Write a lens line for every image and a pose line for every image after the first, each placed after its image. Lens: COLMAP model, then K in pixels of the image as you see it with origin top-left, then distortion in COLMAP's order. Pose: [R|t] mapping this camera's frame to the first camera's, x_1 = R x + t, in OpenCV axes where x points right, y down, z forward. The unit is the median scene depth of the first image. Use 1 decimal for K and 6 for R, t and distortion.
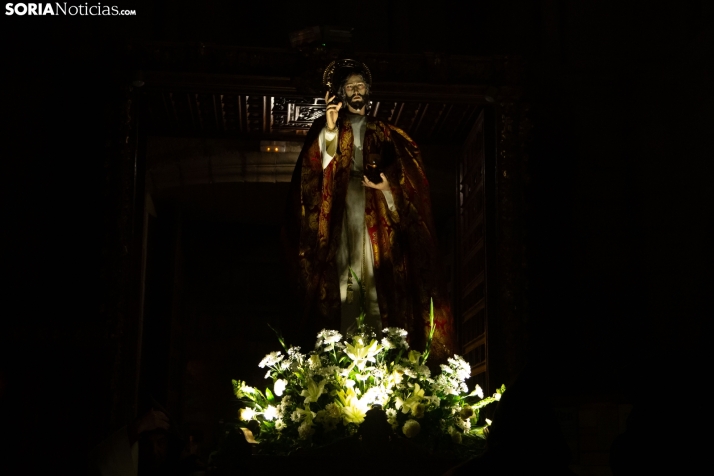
lens RADIAL K [[1093.8, 0, 362.8], [0, 1093.8, 238.2], [0, 0, 1]] dist [0.248418, 0.000000]
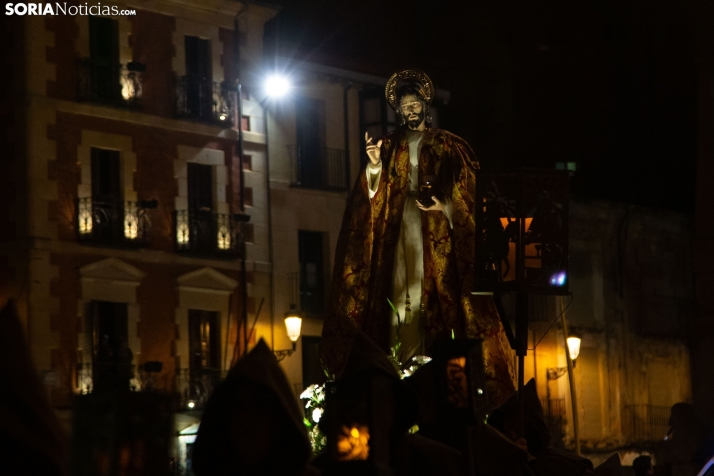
lens RADIAL K [[2532.9, 0, 359.1], [0, 2532.9, 240.4], [0, 0, 1]] dist [1.169751, 0.000000]
pose [[0.962547, -0.043272, -0.267639, 0.592457], [0.080989, 0.987998, 0.131530, -0.340491], [0.258735, -0.148279, 0.954500, -1.320318]]
